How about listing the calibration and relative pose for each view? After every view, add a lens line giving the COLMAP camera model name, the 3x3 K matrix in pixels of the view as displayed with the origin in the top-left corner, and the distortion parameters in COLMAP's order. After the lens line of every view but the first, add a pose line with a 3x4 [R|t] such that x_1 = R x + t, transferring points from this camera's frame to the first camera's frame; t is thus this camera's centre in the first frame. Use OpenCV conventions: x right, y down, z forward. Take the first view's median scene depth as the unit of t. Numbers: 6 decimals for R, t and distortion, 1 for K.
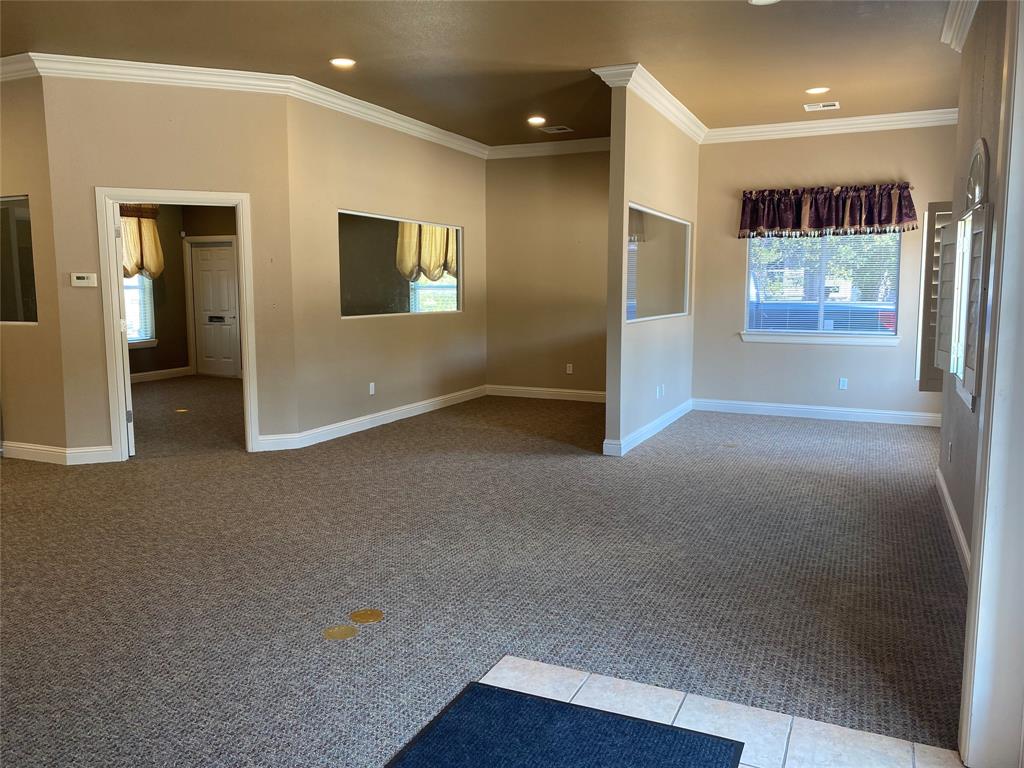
lens RADIAL K [[780.2, 0, 516.2], [0, 780.2, 387.3], [0, 0, 1]] dist [0.029170, -0.040937]
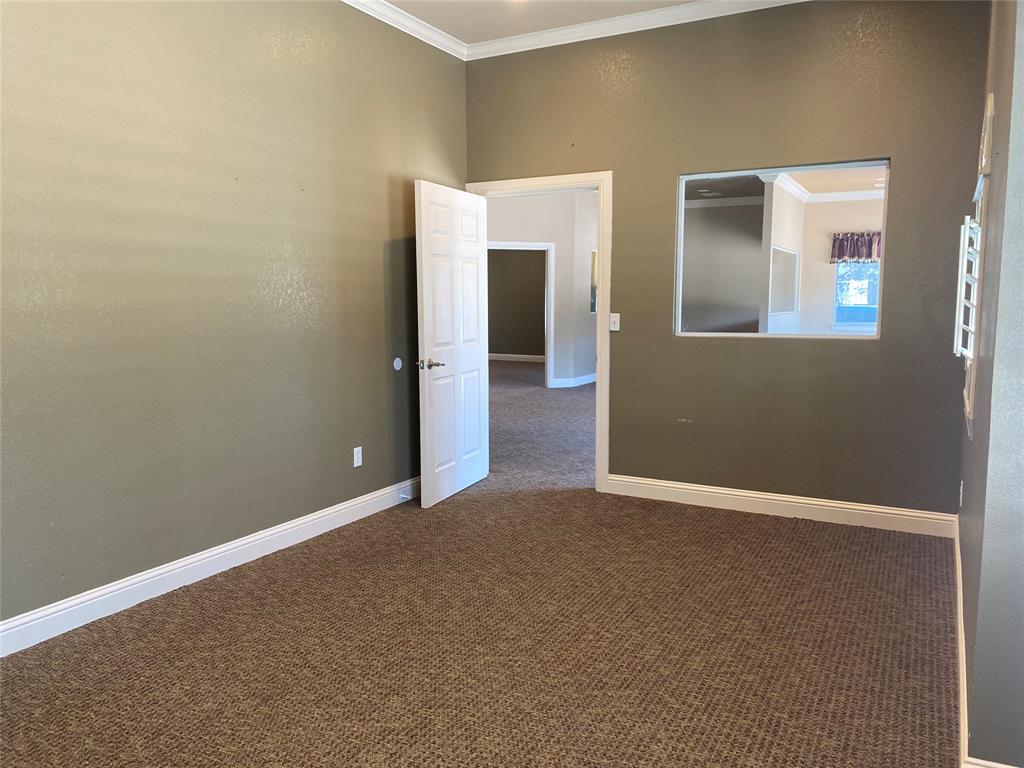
lens RADIAL K [[780.2, 0, 515.9], [0, 780.2, 385.7], [0, 0, 1]] dist [0.029170, -0.040937]
pose [[0.997931, 0.010382, -0.063444, -0.241986], [-0.011194, 0.999860, -0.012453, 0.079871], [0.063306, 0.013137, 0.997908, -0.599891]]
